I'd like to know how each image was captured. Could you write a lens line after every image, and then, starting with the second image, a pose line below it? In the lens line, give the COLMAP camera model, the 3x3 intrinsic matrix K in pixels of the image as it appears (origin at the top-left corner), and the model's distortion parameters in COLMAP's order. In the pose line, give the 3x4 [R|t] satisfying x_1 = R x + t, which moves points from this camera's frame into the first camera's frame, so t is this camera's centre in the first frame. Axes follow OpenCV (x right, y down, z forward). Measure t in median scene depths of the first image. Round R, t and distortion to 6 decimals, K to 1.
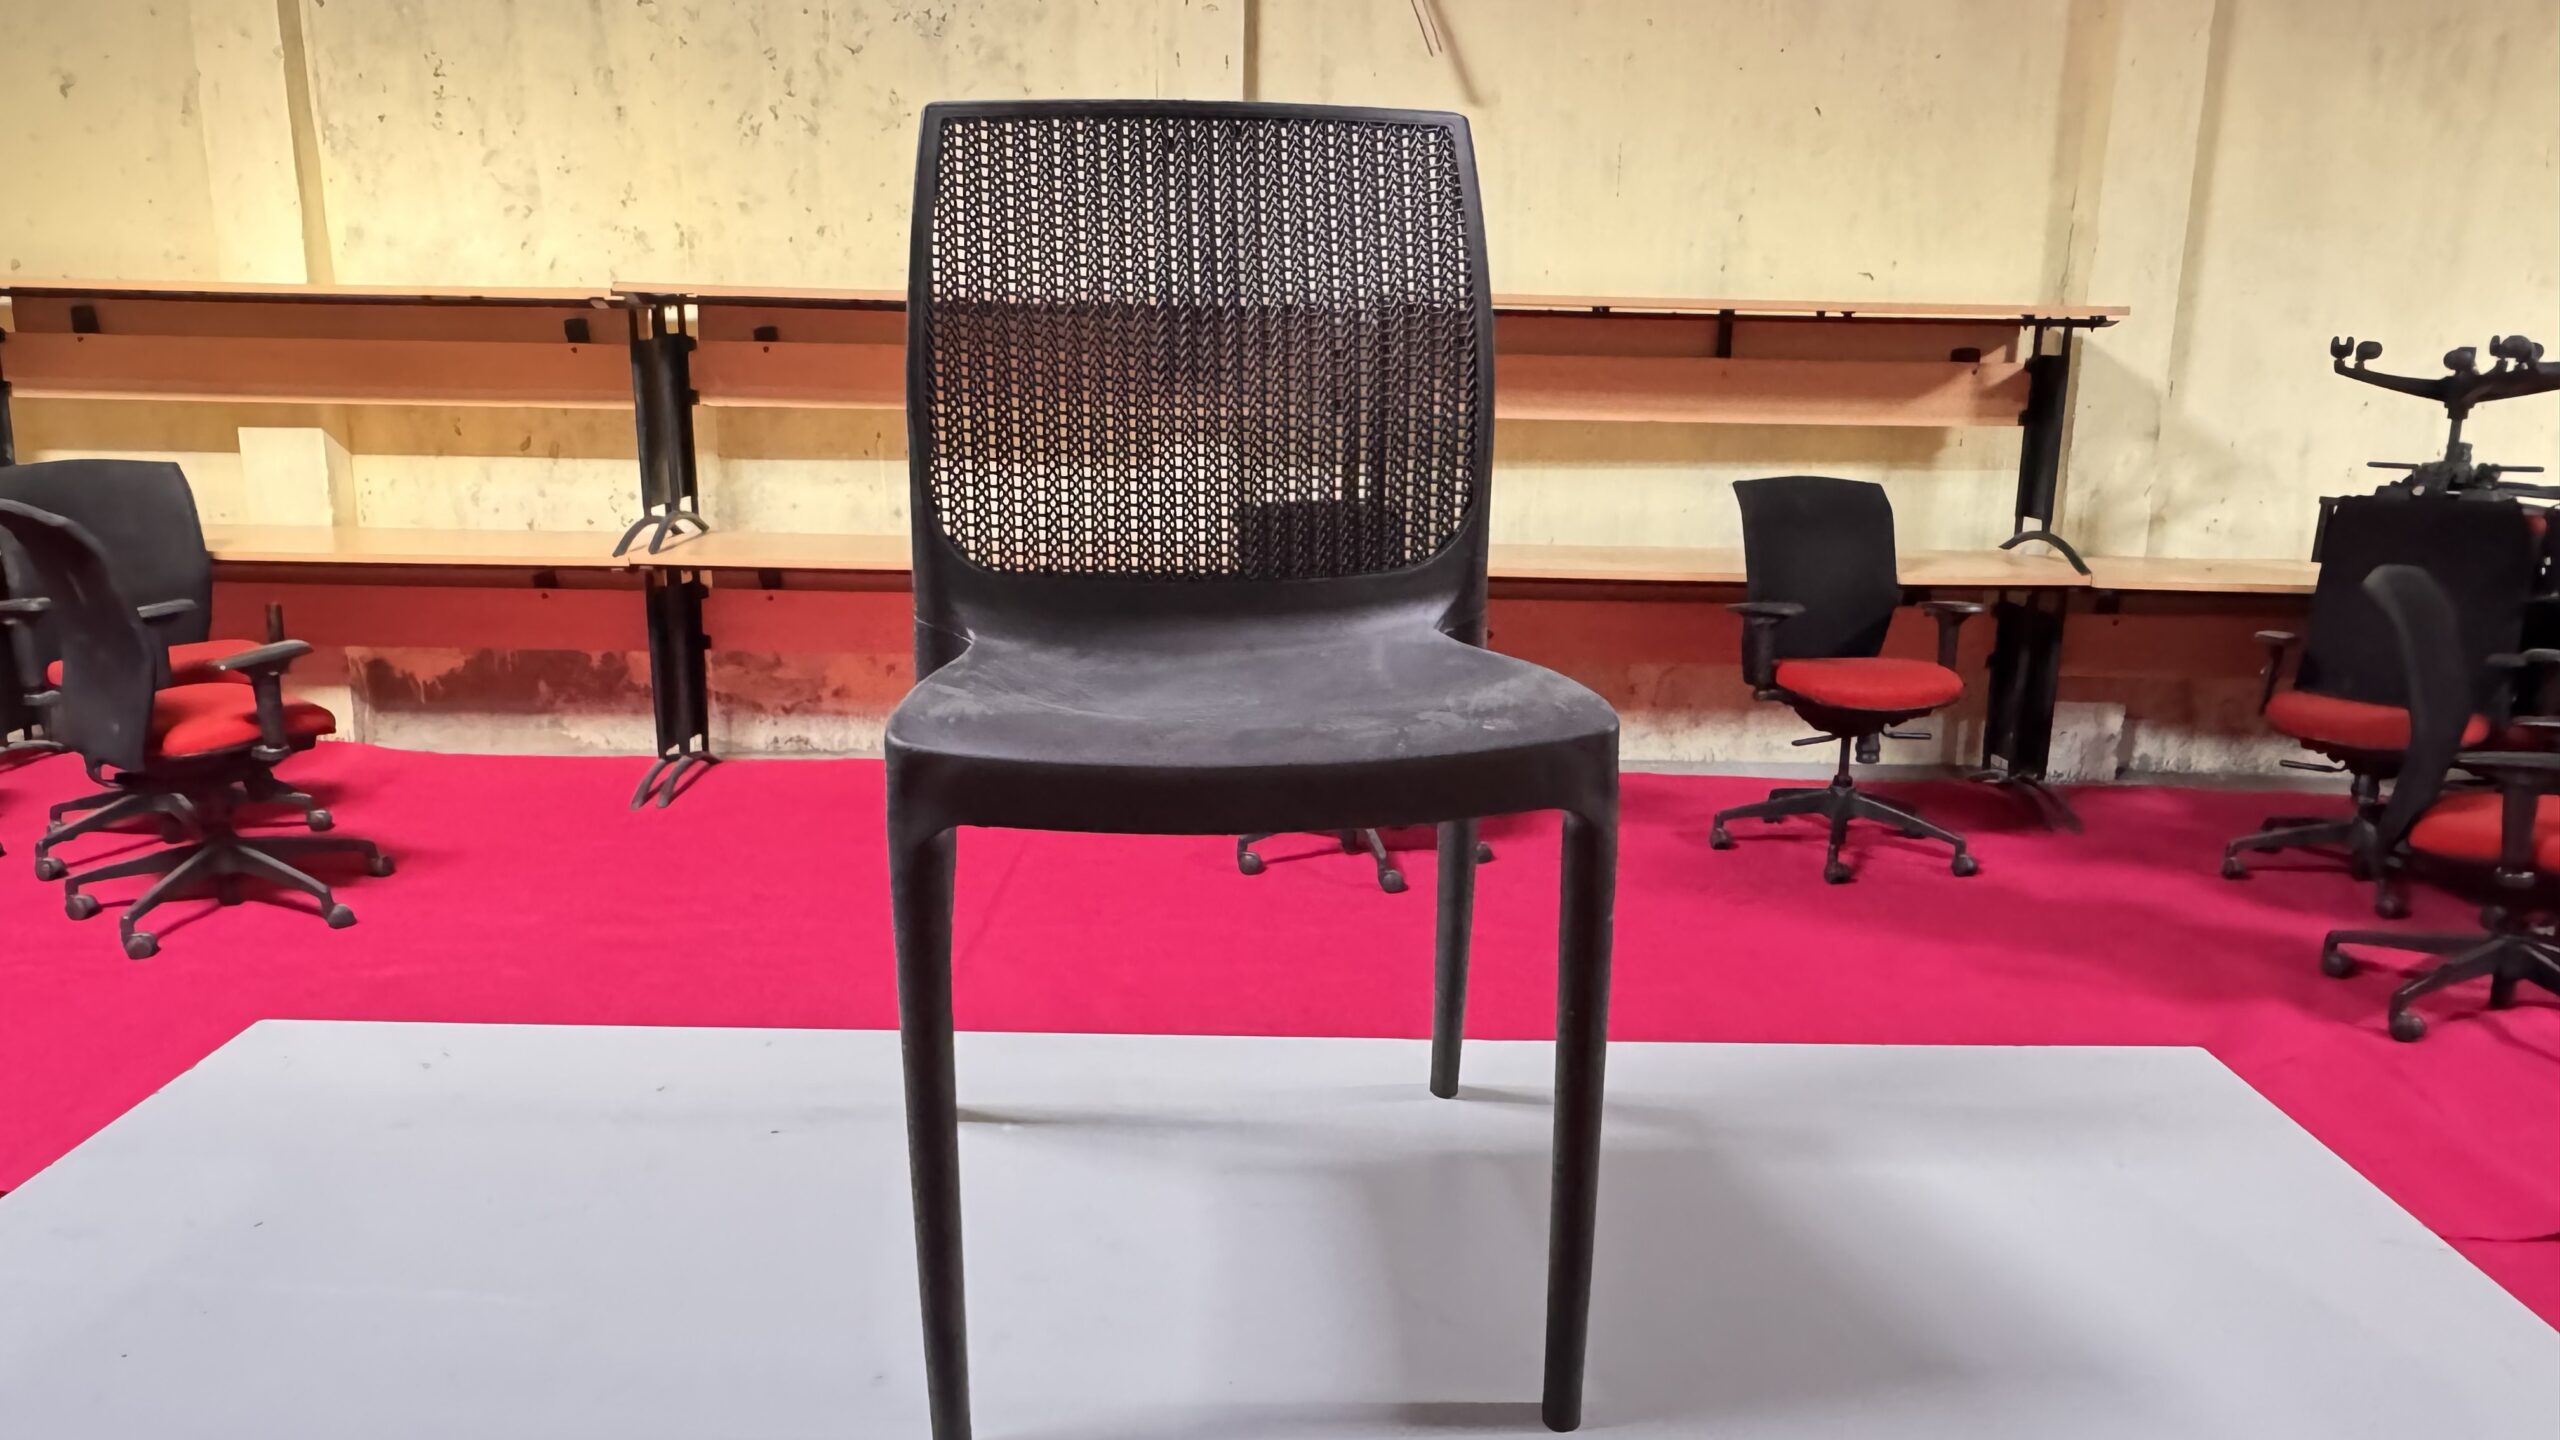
lens RADIAL K [[1761.1, 0, 1259.8], [0, 1761.1, 714.5], [0, 0, 1]] dist [0.004261, -0.003262]
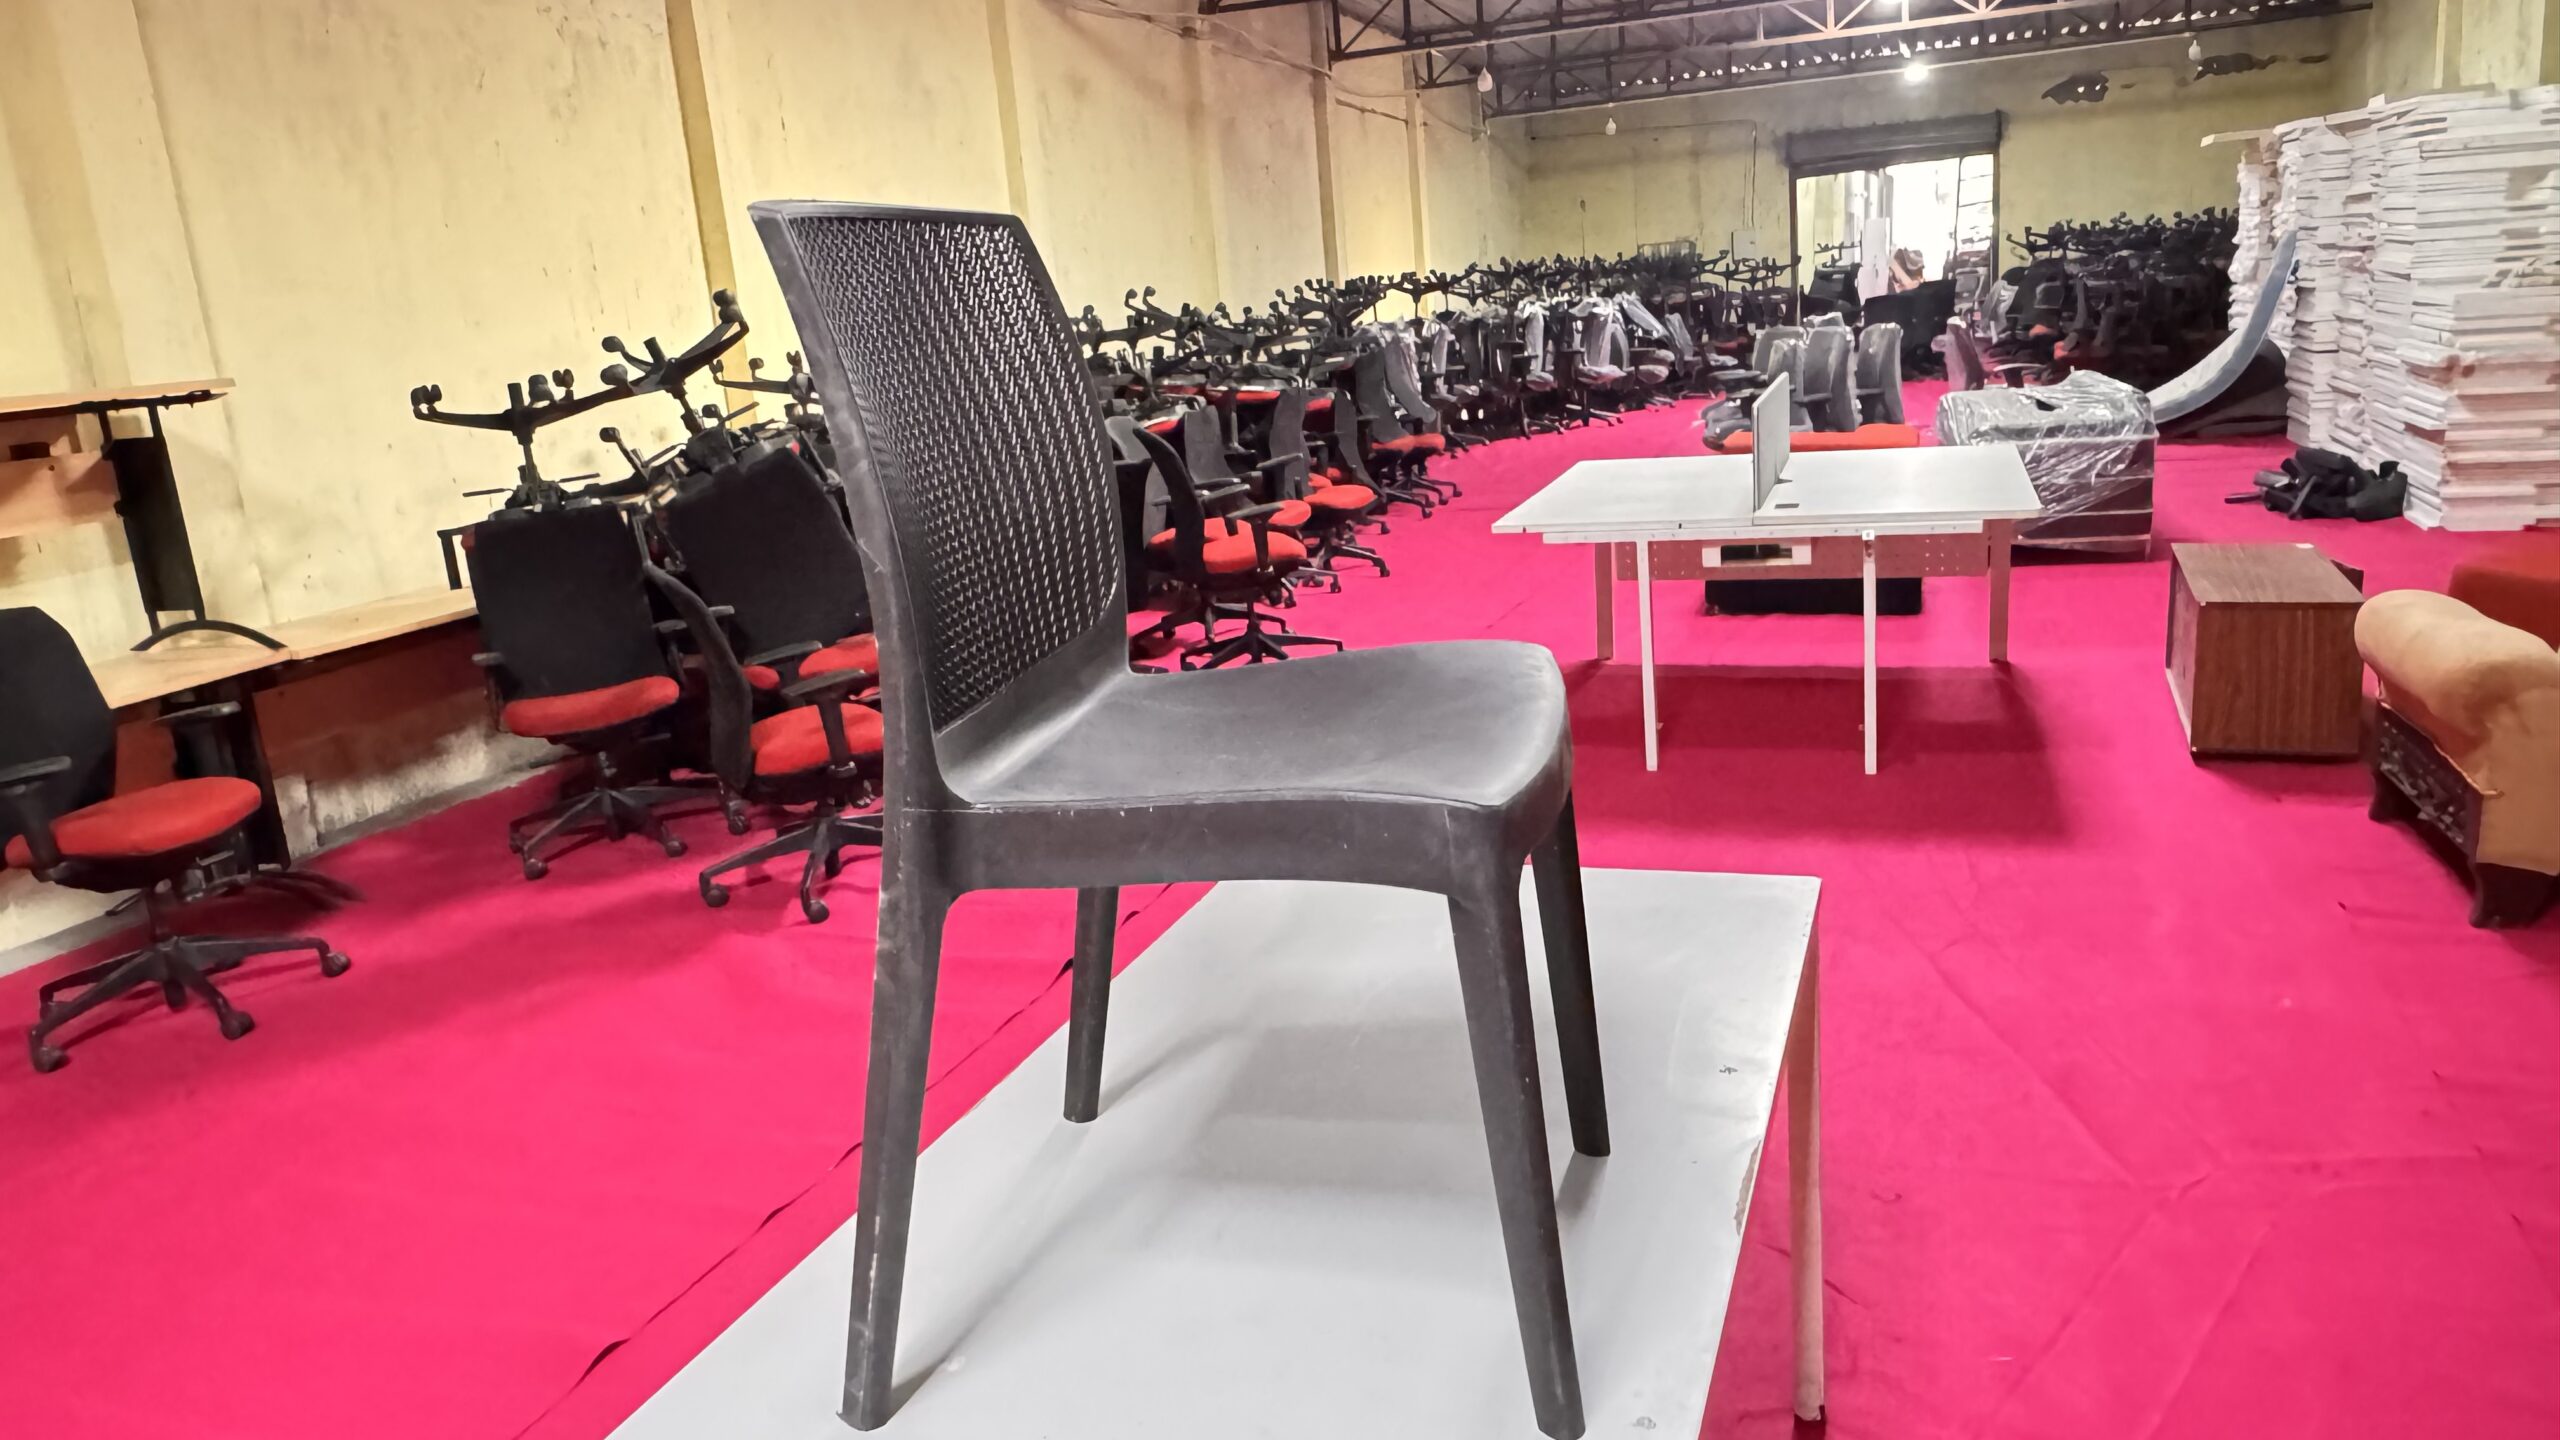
lens RADIAL K [[1761.1, 0, 1259.8], [0, 1761.1, 714.5], [0, 0, 1]] dist [0.004261, -0.003262]
pose [[0.335319, -0.267387, 0.903363, -0.239643], [0.295199, 0.940410, 0.168778, -0.050756], [-0.894661, 0.210078, 0.394270, 0.140956]]
